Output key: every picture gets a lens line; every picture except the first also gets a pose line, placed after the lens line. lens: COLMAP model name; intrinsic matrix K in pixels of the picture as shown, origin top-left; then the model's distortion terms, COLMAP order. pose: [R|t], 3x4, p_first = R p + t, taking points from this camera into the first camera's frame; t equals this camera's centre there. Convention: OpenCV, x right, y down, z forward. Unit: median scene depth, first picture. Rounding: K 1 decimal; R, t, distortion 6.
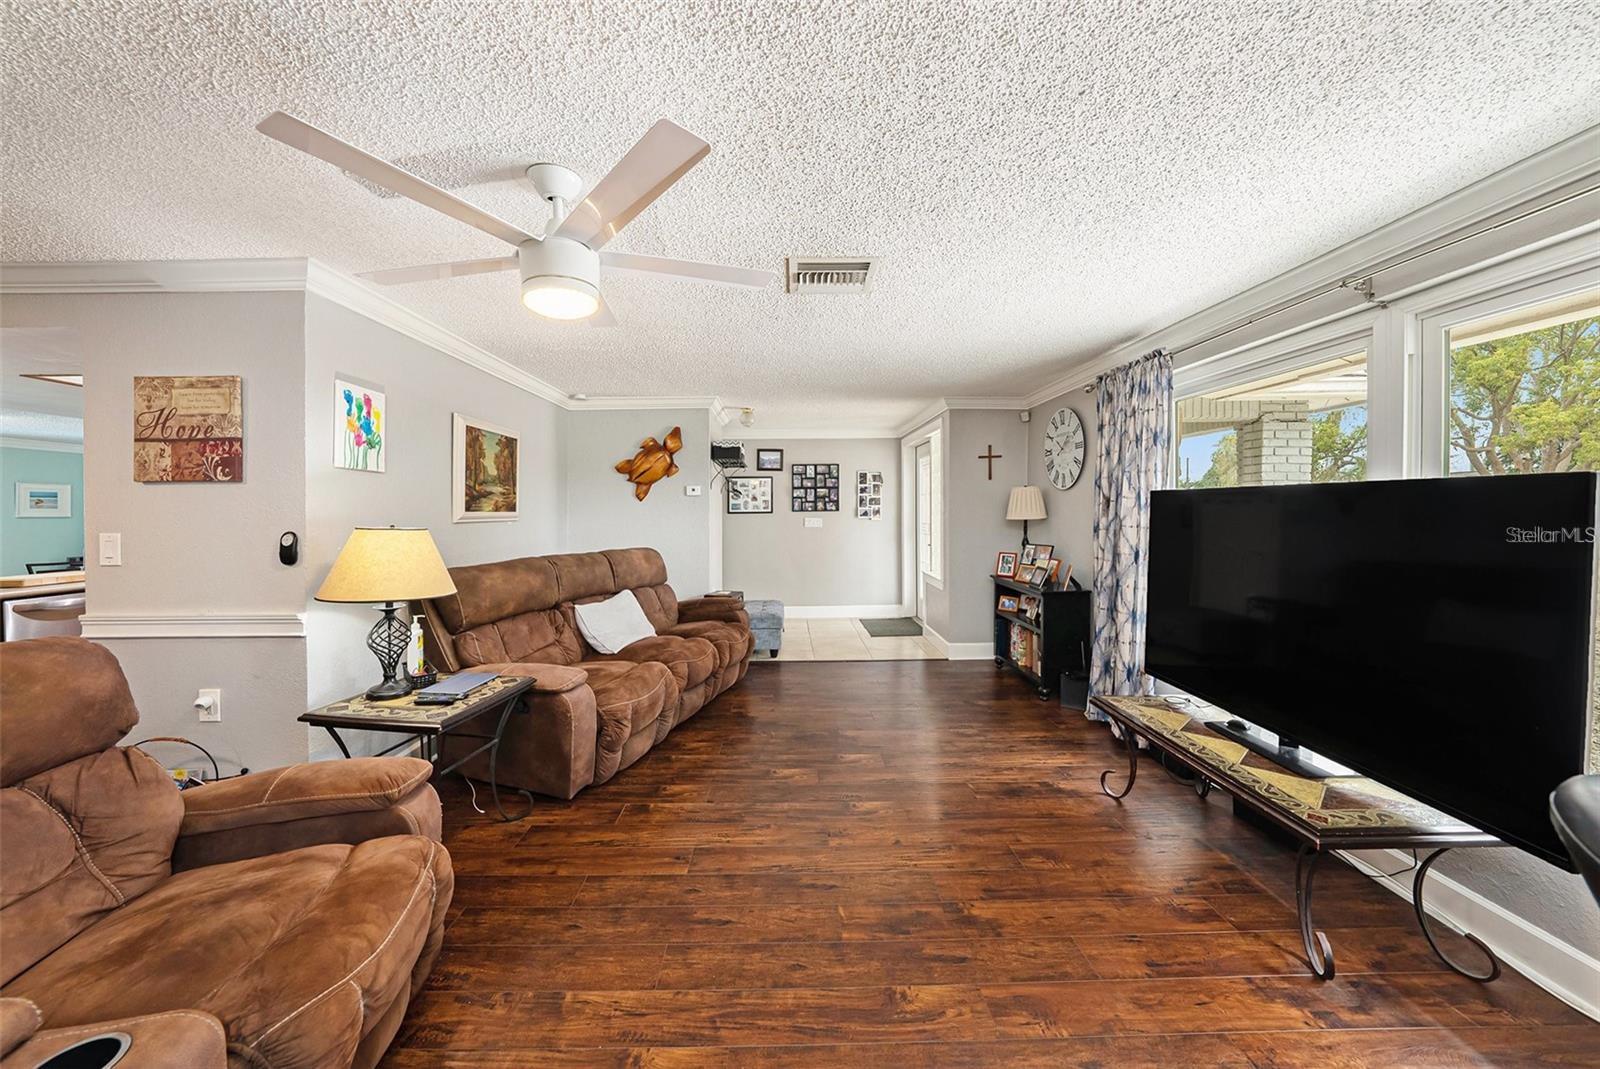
lens RADIAL K [[565.1, 0, 793.0], [0, 565.1, 519.9], [0, 0, 1]] dist [-0.019891, 0.001296]
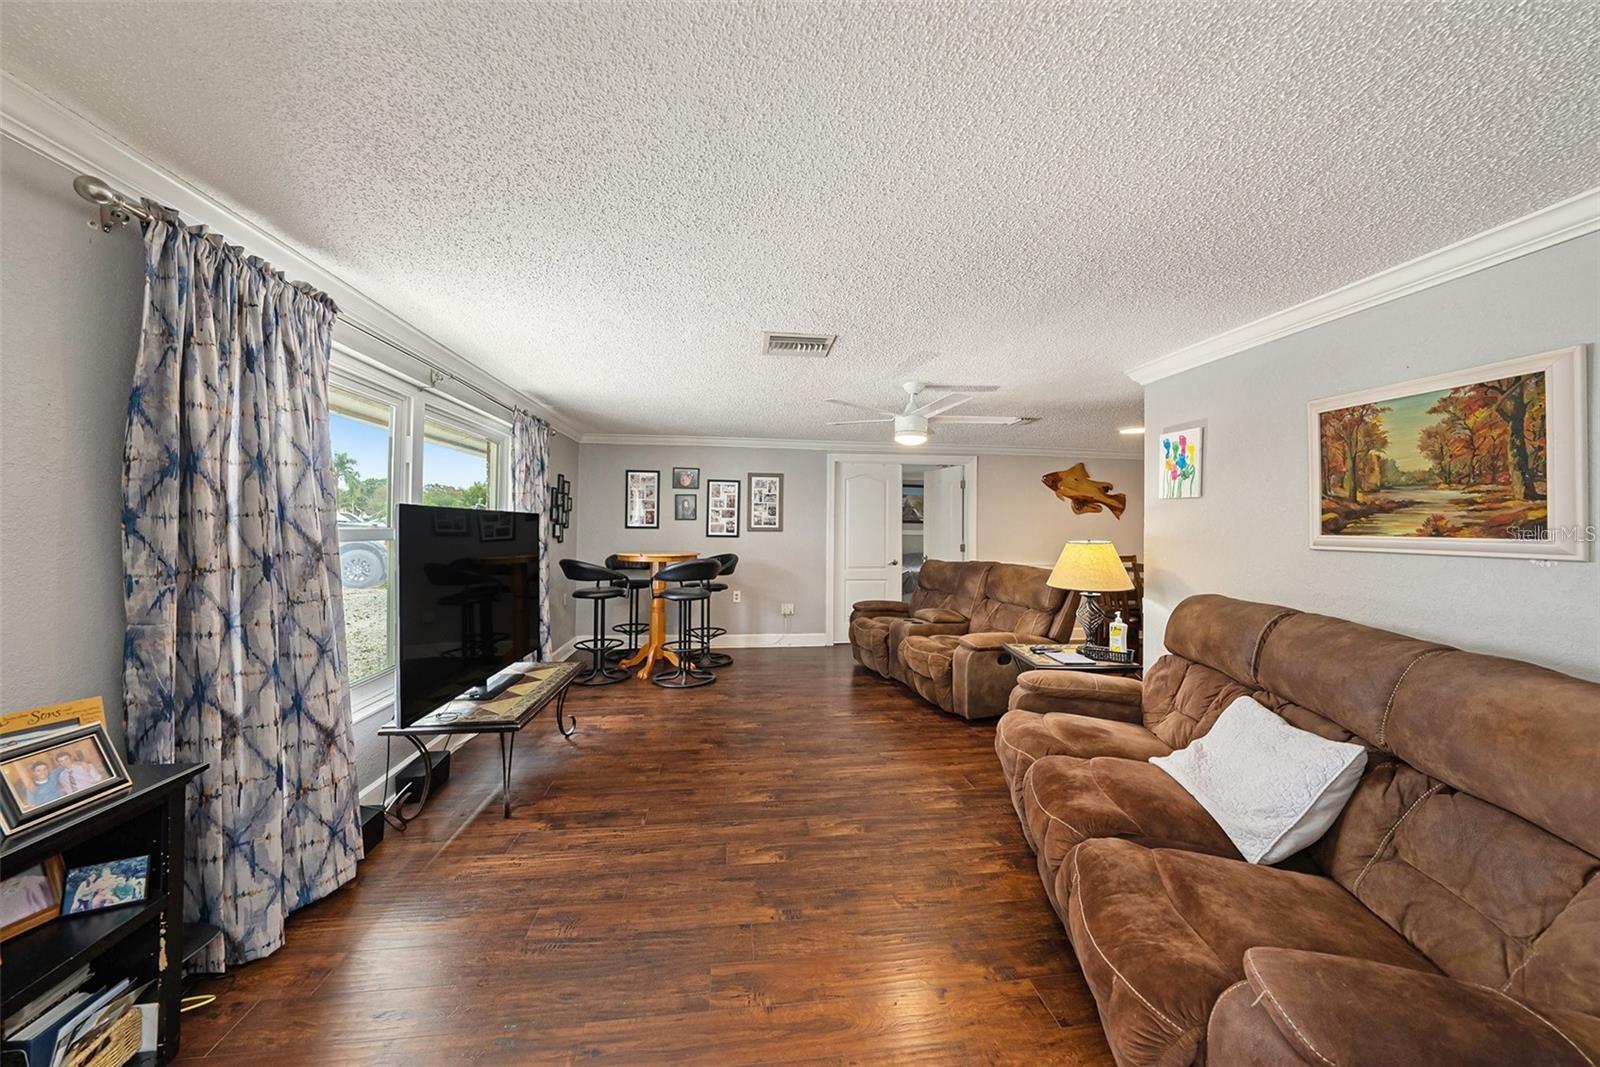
lens RADIAL K [[565.1, 0, 790.2], [0, 565.1, 506.7], [0, 0, 1]] dist [-0.019891, 0.001296]
pose [[-0.995143, -0.015171, -0.097265, 0.187861], [-0.013365, 0.999727, -0.019191, -0.035472], [0.097530, -0.017797, -0.995073, 2.067603]]
